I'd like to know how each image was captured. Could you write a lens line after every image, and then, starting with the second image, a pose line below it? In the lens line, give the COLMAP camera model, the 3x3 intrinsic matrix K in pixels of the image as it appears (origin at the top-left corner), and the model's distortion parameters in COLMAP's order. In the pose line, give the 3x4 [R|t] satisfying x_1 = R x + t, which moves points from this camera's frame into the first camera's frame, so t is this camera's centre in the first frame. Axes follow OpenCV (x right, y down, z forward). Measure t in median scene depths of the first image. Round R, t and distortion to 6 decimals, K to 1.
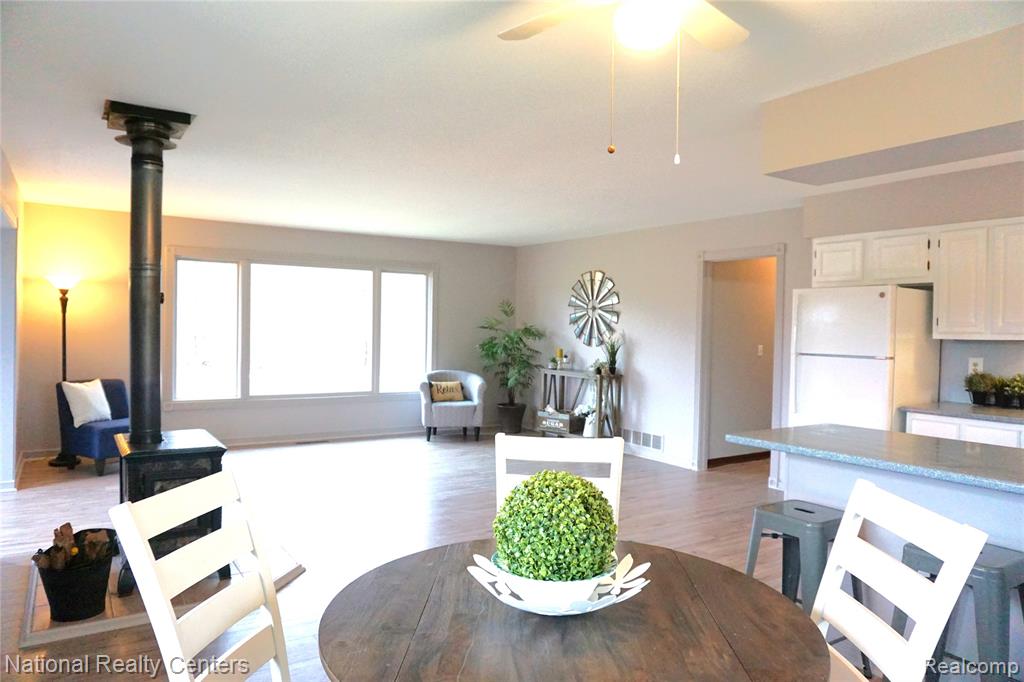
lens RADIAL K [[683.4, 0, 512.0], [0, 683.4, 341.0], [0, 0, 1]] dist [-0.047456, 0.031787]
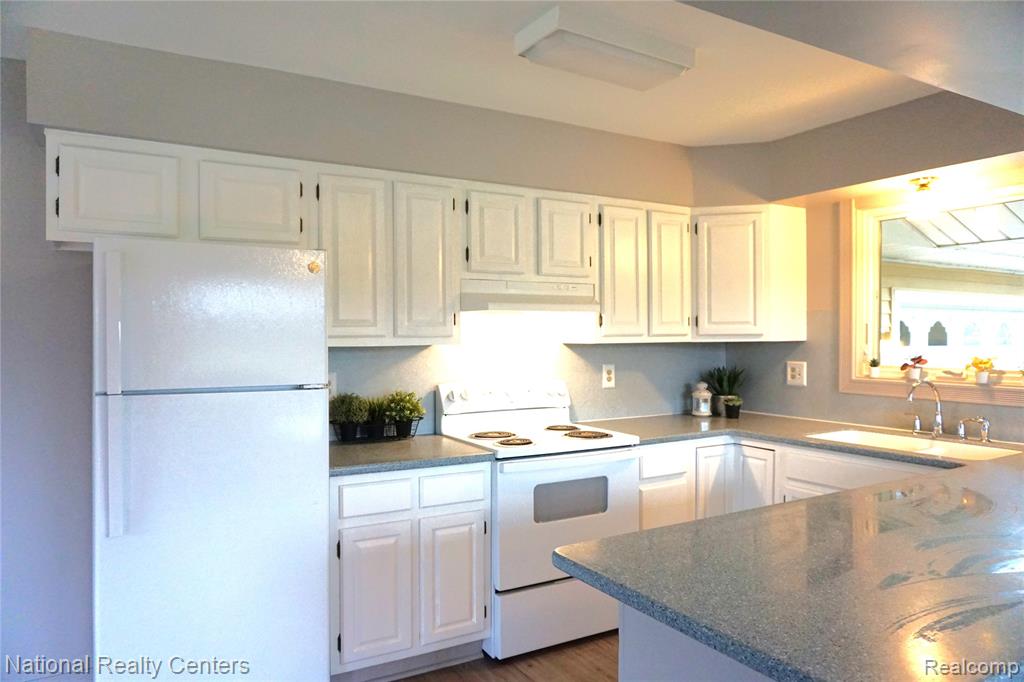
lens RADIAL K [[683.4, 0, 512.0], [0, 683.4, 341.0], [0, 0, 1]] dist [-0.047456, 0.031787]
pose [[0.022288, -0.021731, 0.999515, 0.010683], [0.022847, 0.999514, 0.021222, -0.020678], [-0.999490, 0.022363, 0.022774, 0.948806]]
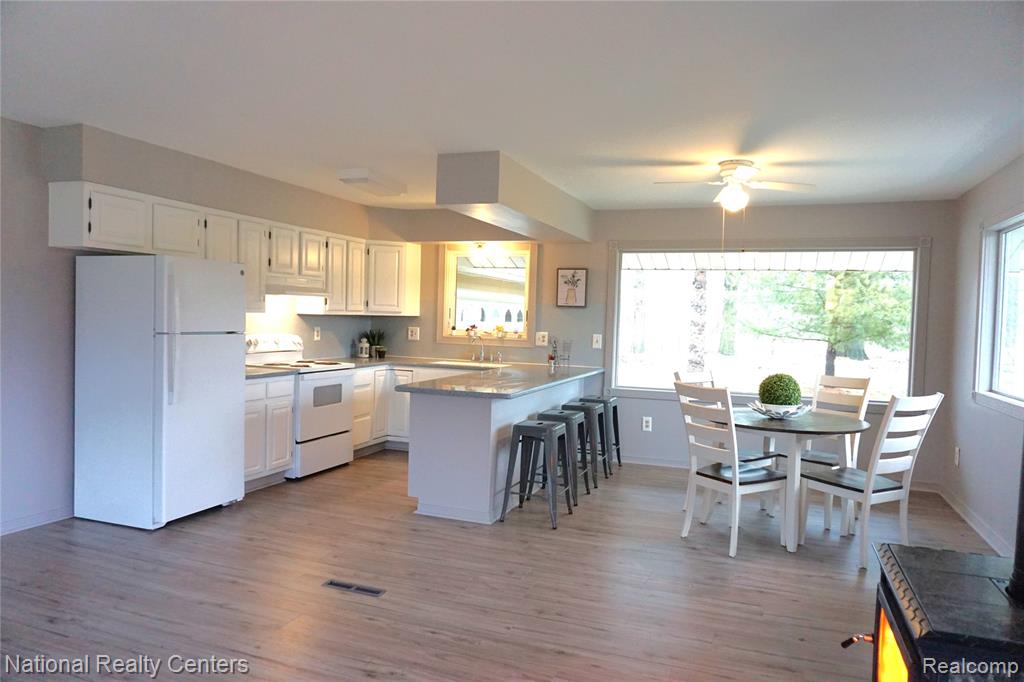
lens RADIAL K [[683.4, 0, 512.0], [0, 683.4, 341.0], [0, 0, 1]] dist [-0.047456, 0.031787]
pose [[-0.614595, -0.062241, 0.786383, -0.037427], [-0.024519, 0.997908, 0.059820, -0.022151], [-0.788462, 0.017484, -0.614835, 0.990254]]
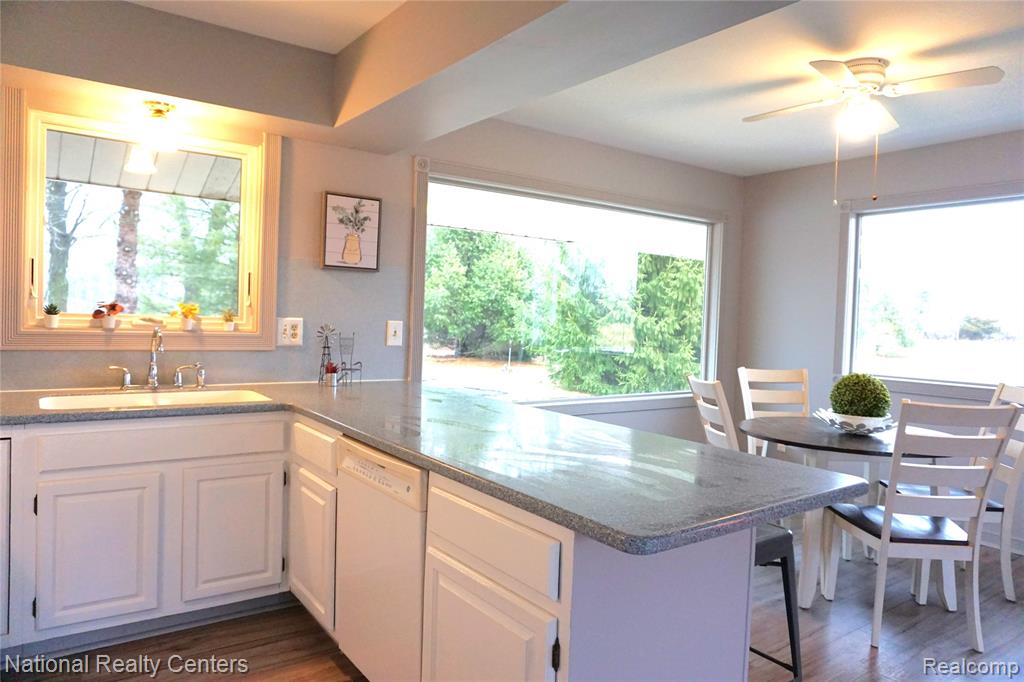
lens RADIAL K [[683.4, 0, 512.0], [0, 683.4, 341.0], [0, 0, 1]] dist [-0.047456, 0.031787]
pose [[-0.994763, -0.047782, -0.090350, 0.048127], [-0.052794, 0.997148, 0.053924, -0.018486], [0.087516, 0.058412, -0.994449, 0.970738]]
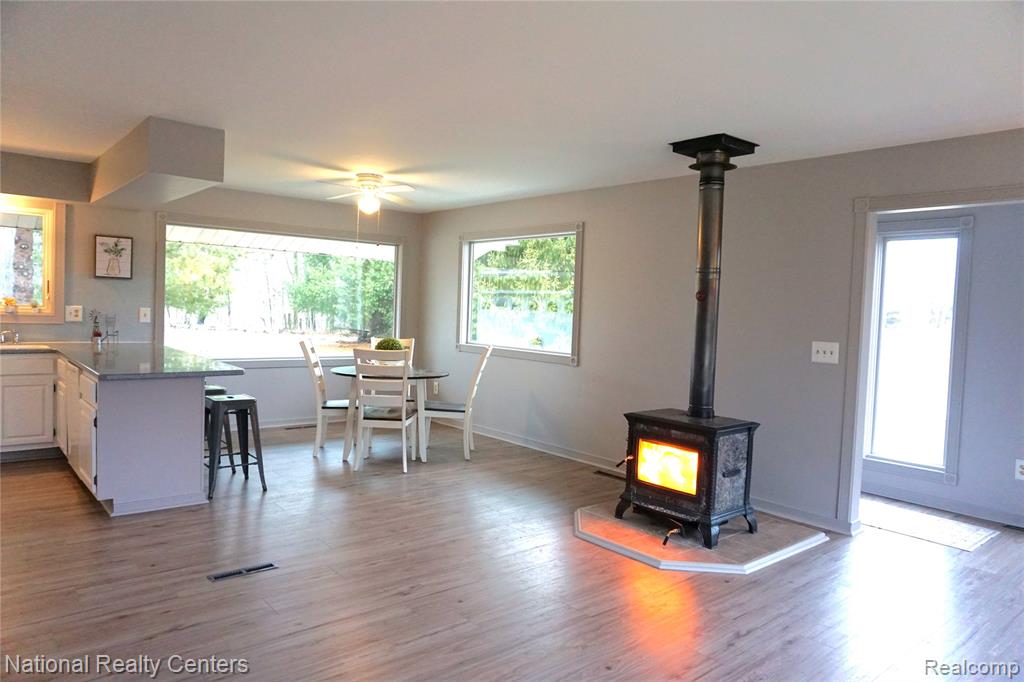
lens RADIAL K [[683.4, 0, 512.0], [0, 683.4, 341.0], [0, 0, 1]] dist [-0.047456, 0.031787]
pose [[-0.984847, -0.048411, -0.166532, 0.008750], [-0.060057, 0.996036, 0.065621, -0.022110], [0.162695, 0.074628, -0.983850, 1.029593]]
